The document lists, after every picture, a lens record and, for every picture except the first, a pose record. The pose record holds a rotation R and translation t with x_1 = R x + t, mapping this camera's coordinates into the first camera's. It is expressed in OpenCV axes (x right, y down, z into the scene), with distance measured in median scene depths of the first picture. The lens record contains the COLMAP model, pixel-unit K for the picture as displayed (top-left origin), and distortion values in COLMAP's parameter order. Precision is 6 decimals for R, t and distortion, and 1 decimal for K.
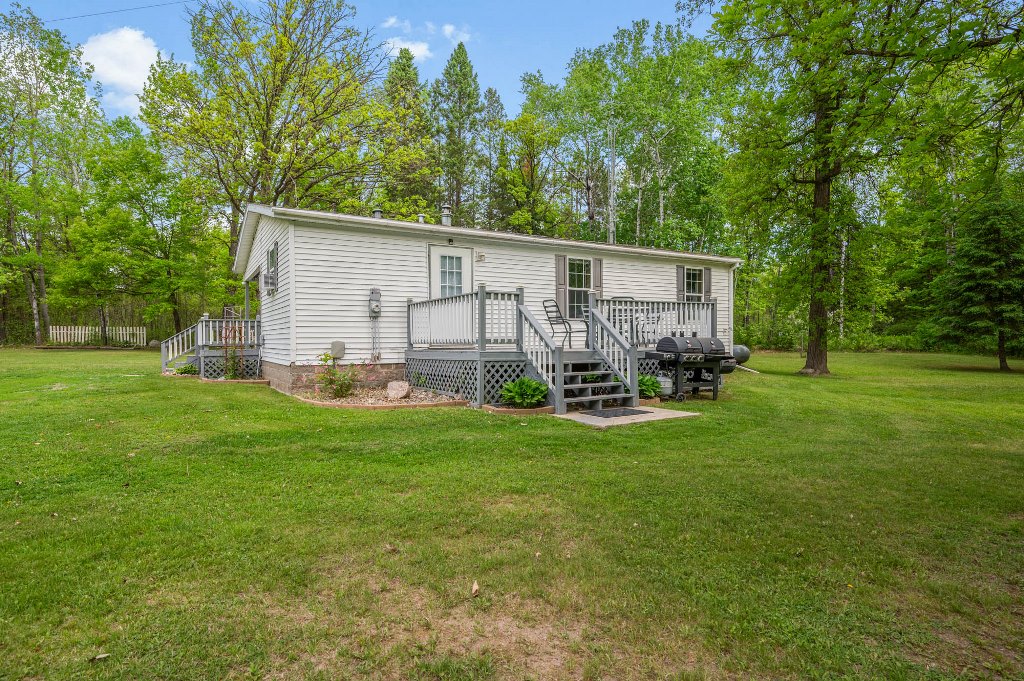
lens RADIAL K [[514.2, 0, 512.0], [0, 514.2, 340.5], [0, 0, 1]] dist [-0.000505, -0.000040]
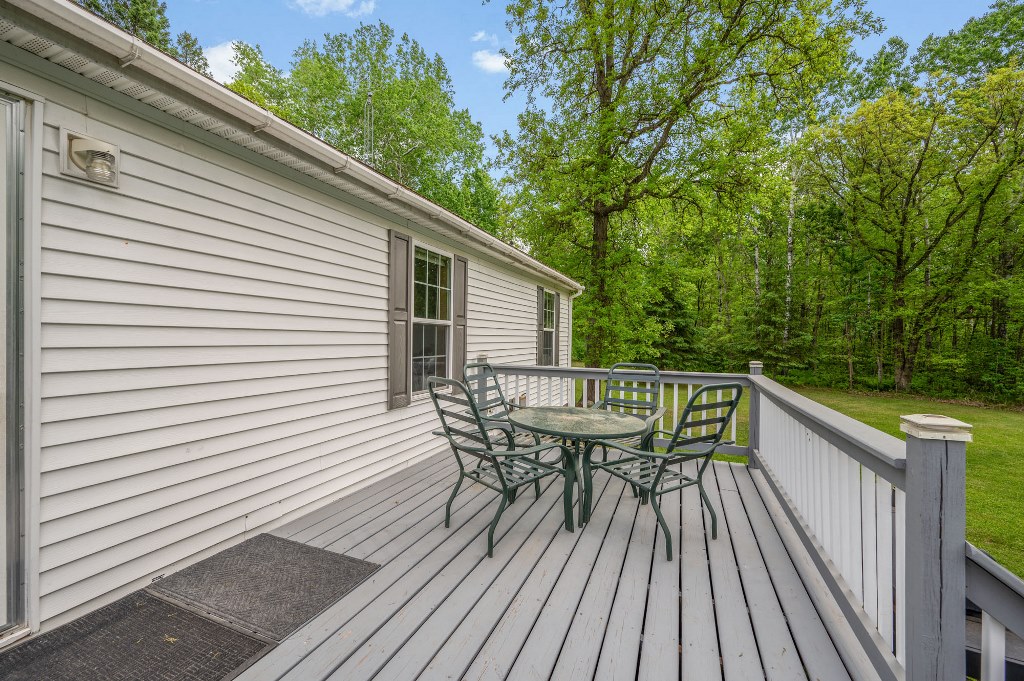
lens RADIAL K [[405.2, 0, 512.0], [0, 405.2, 340.5], [0, 0, 1]] dist [0.004987, 0.000110]
pose [[0.806351, 0.012566, 0.591303, -0.014942], [-0.014779, 0.999890, -0.001096, -0.086069], [-0.591252, -0.007855, 0.806449, 0.697866]]
